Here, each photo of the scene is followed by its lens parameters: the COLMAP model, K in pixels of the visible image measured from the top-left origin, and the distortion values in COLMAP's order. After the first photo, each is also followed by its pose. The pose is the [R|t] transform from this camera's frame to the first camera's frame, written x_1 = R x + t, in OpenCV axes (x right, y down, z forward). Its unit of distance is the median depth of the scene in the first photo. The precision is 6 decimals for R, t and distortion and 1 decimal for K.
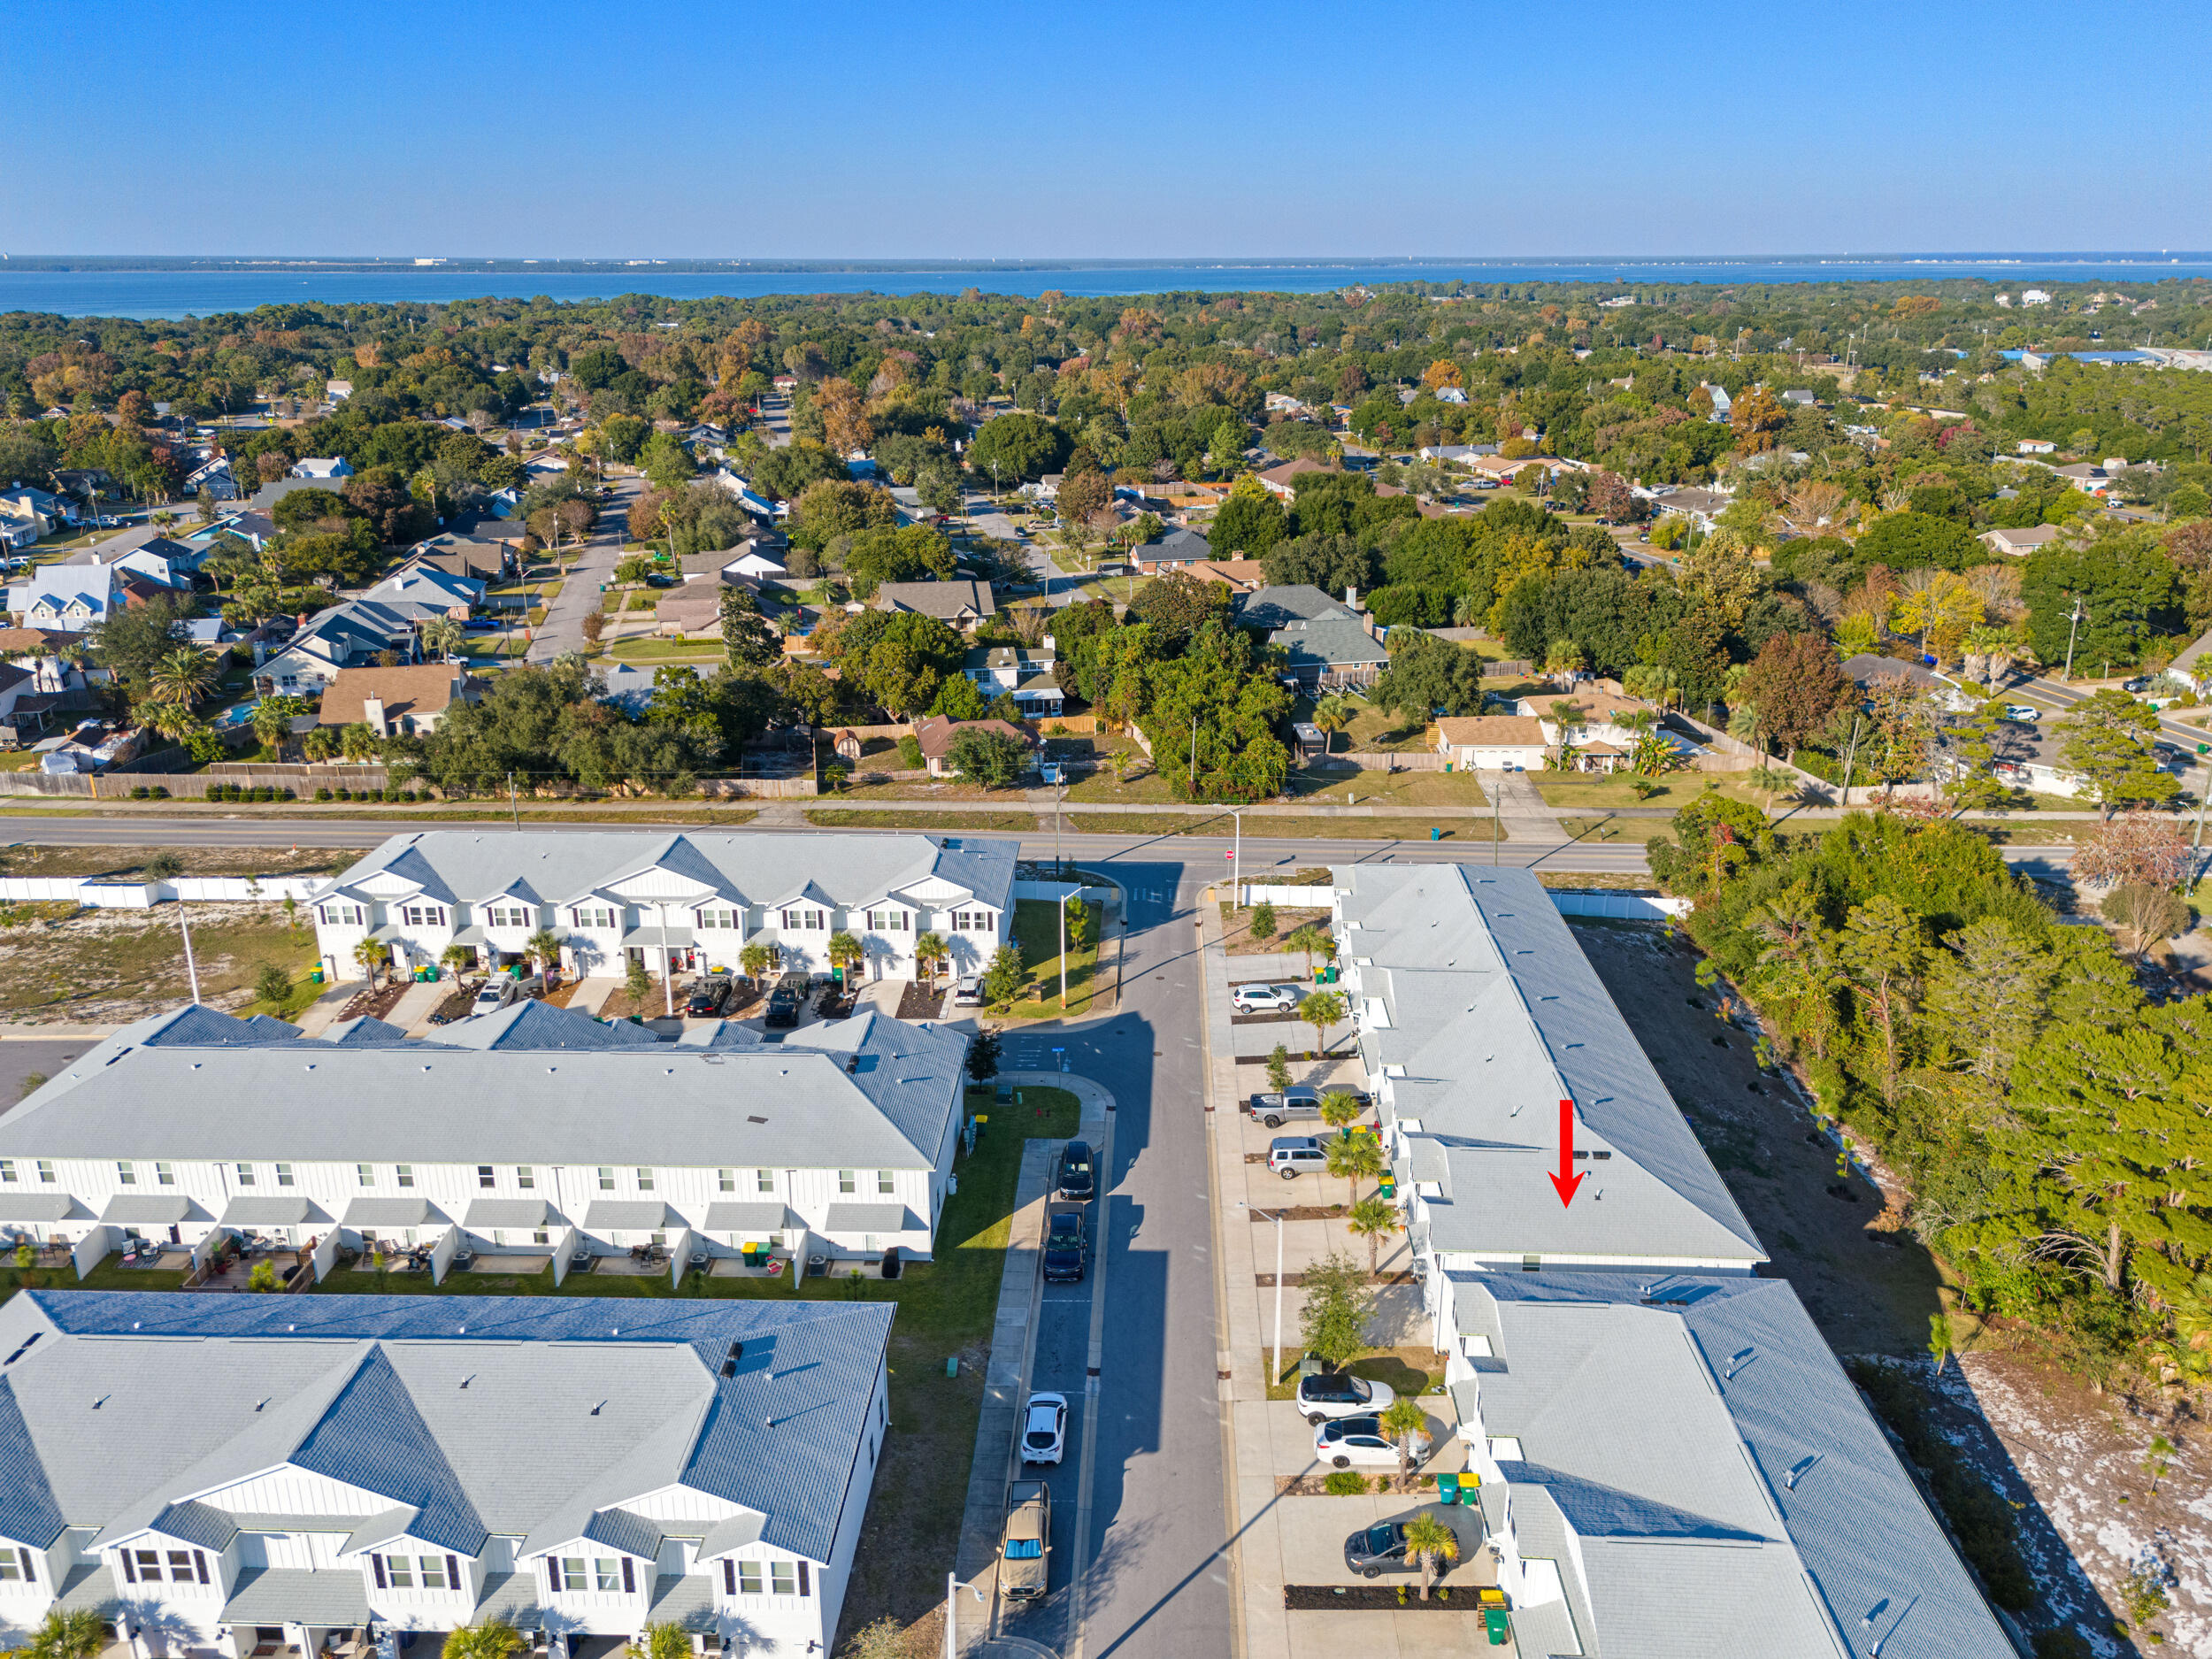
lens RADIAL K [[1649.2, 0, 1108.0], [0, 1649.2, 830.0], [0, 0, 1]] dist [0.041946, -0.005022]
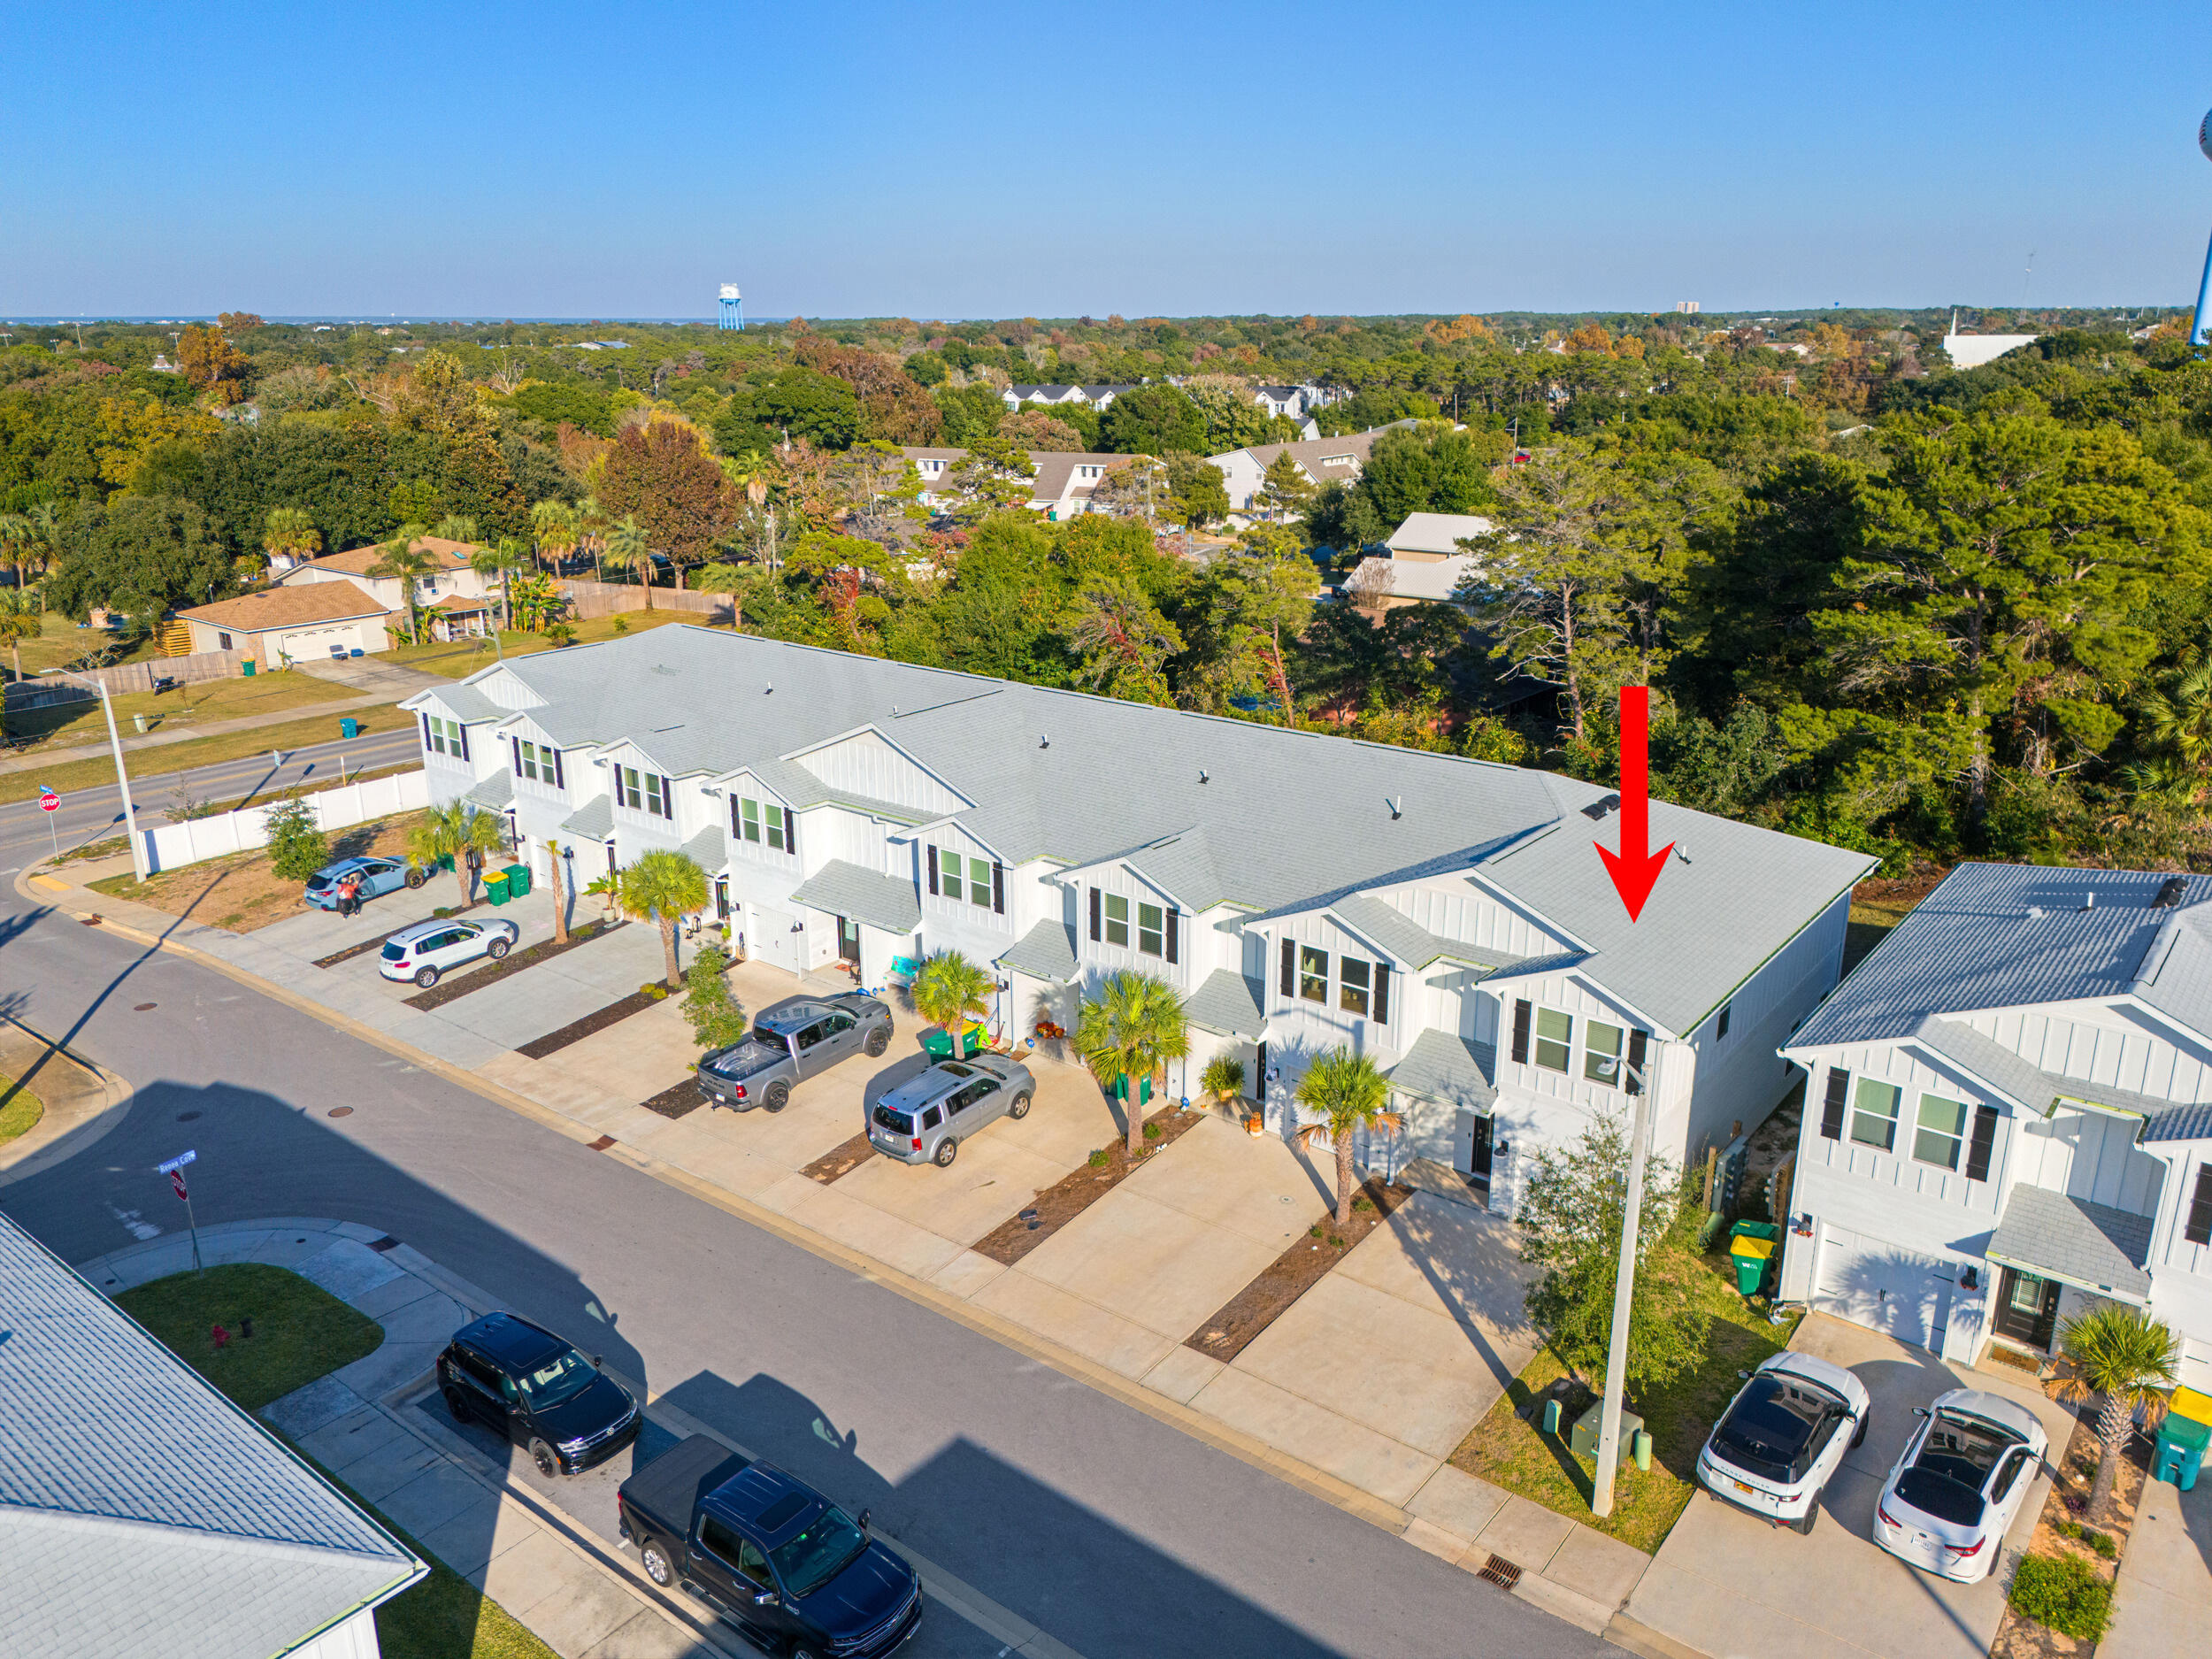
lens RADIAL K [[1629.1, 0, 1106.0], [0, 1629.1, 829.5], [0, 0, 1]] dist [0.100692, -0.117076]
pose [[0.594227, -0.240587, 0.767471, -0.153220], [0.267834, 0.958943, 0.093235, 0.075829], [-0.758392, 0.150152, 0.634268, 0.546399]]
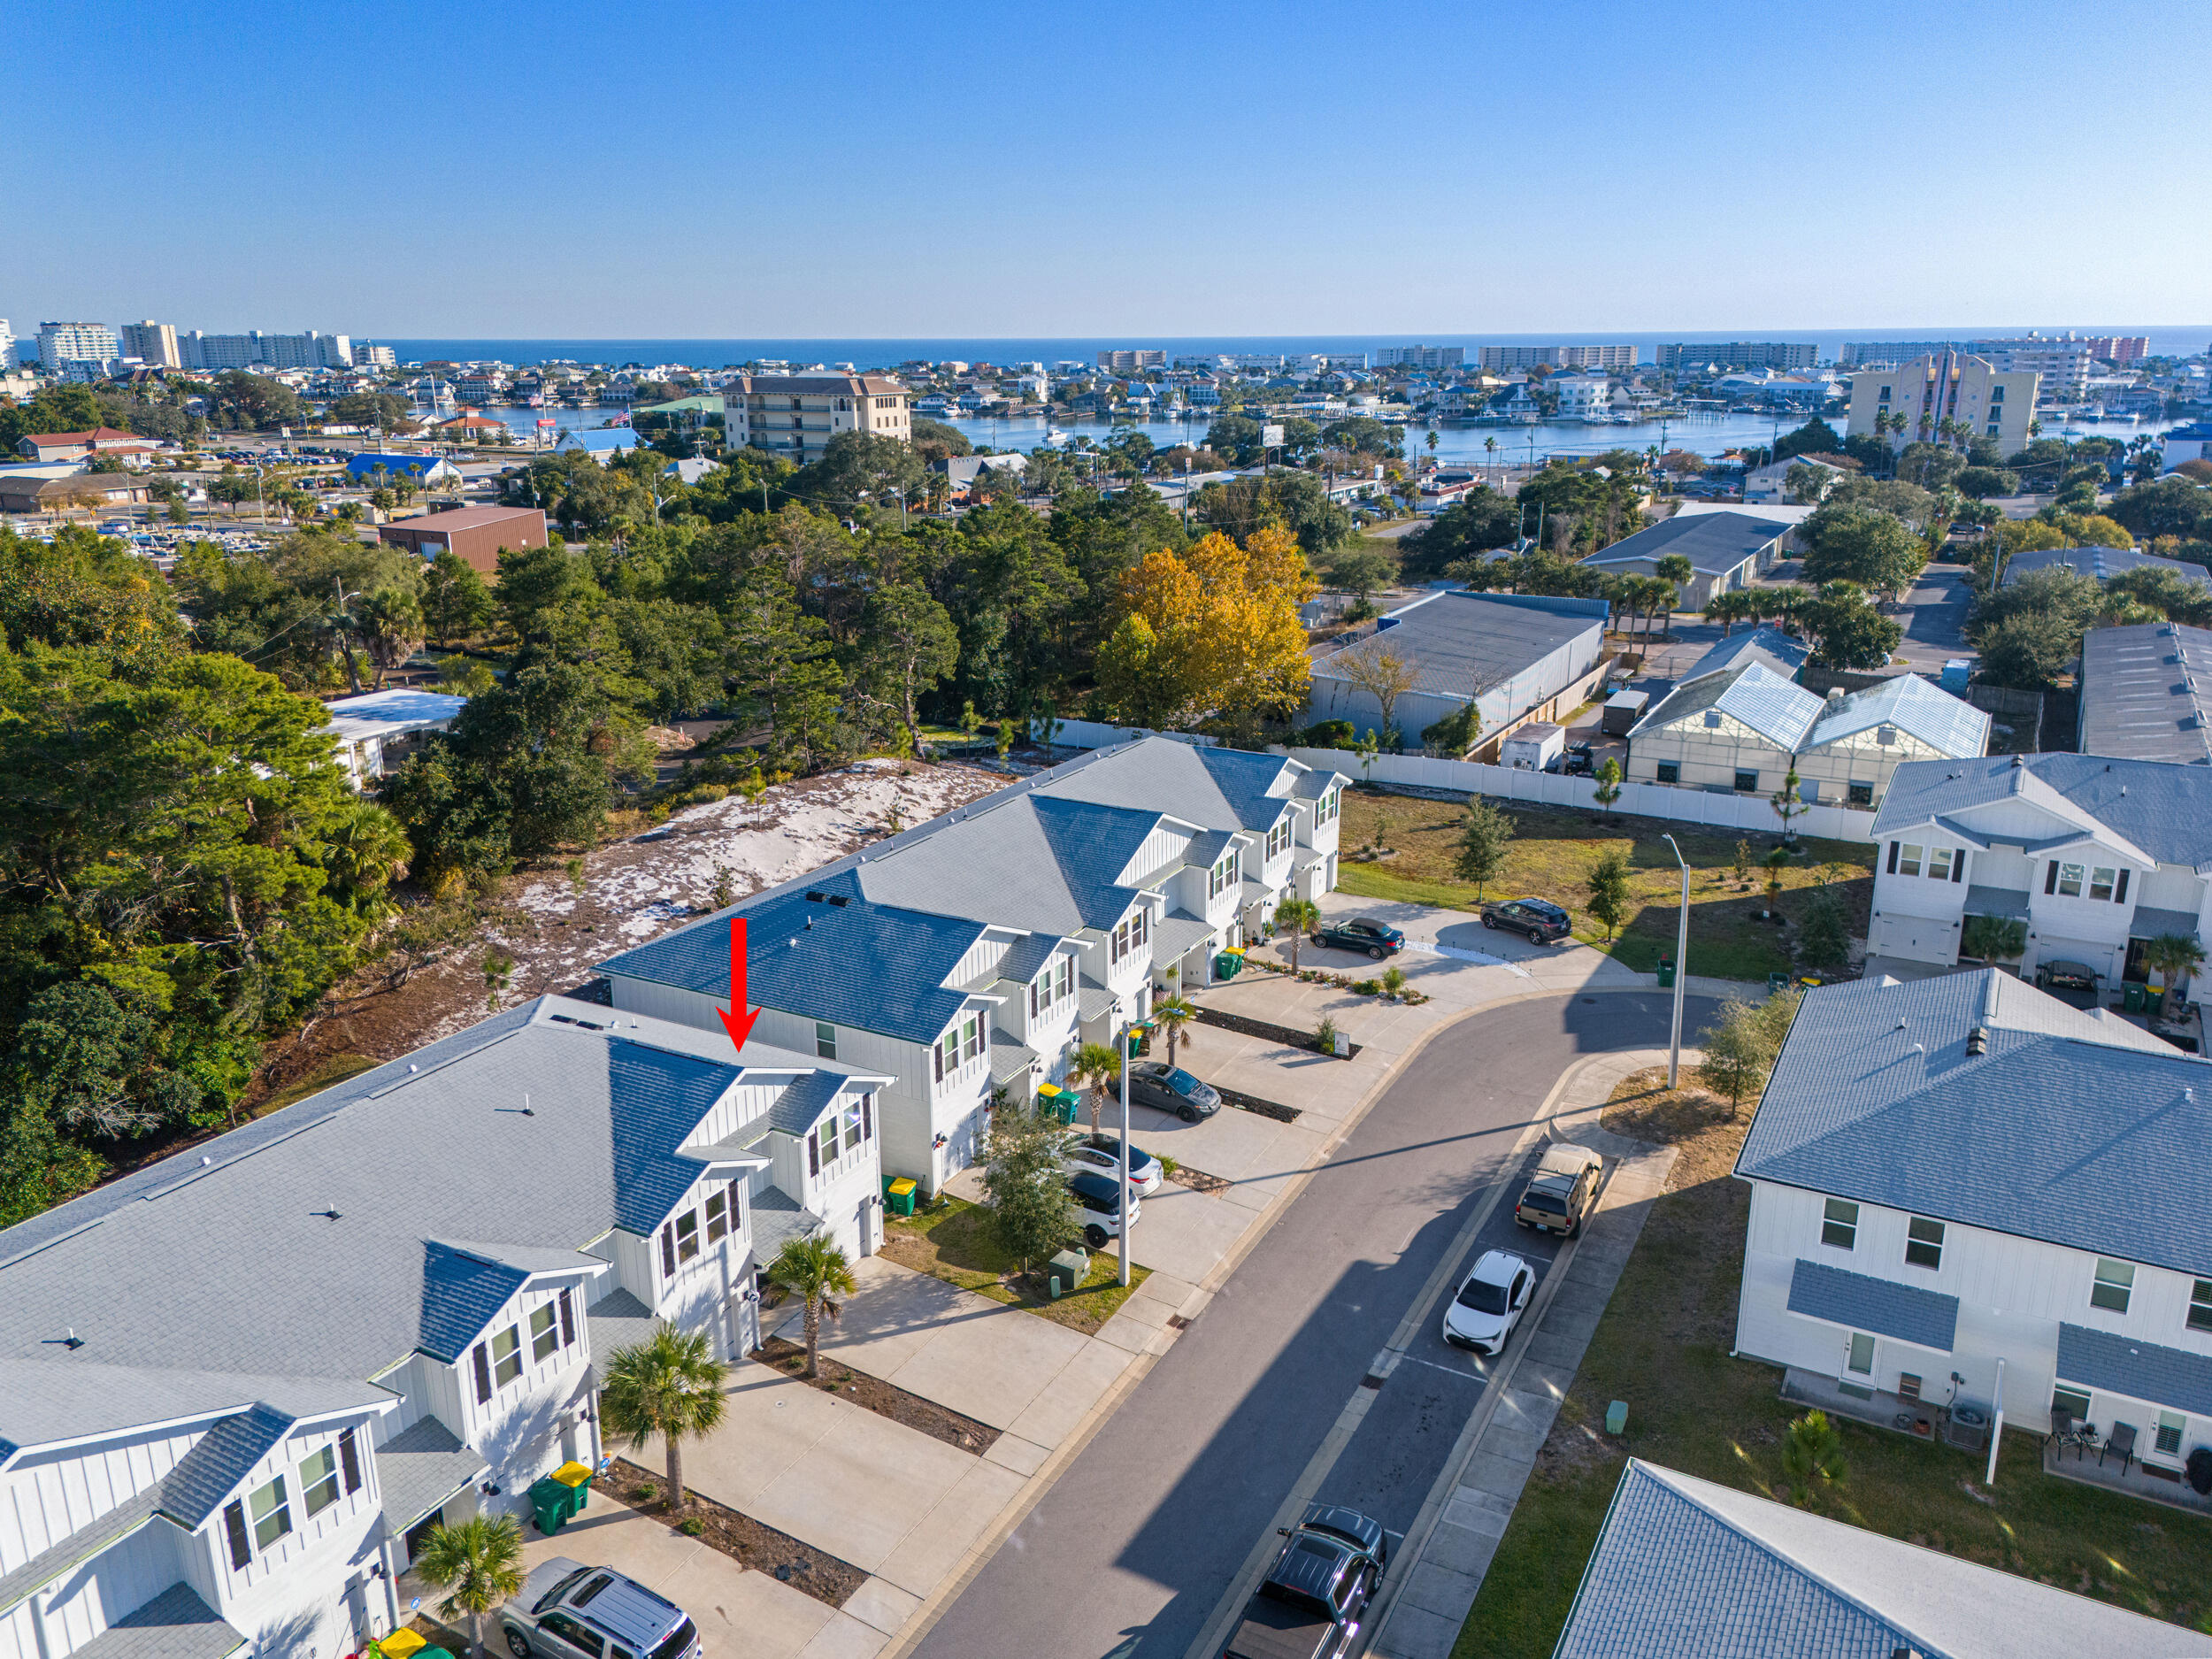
lens RADIAL K [[1629.1, 0, 1106.0], [0, 1629.1, 829.5], [0, 0, 1]] dist [0.100692, -0.117076]
pose [[-0.890432, -0.132027, 0.435545, -0.108226], [0.148234, 0.820681, 0.551824, -0.135115], [-0.430300, 0.555924, -0.711189, 0.932596]]
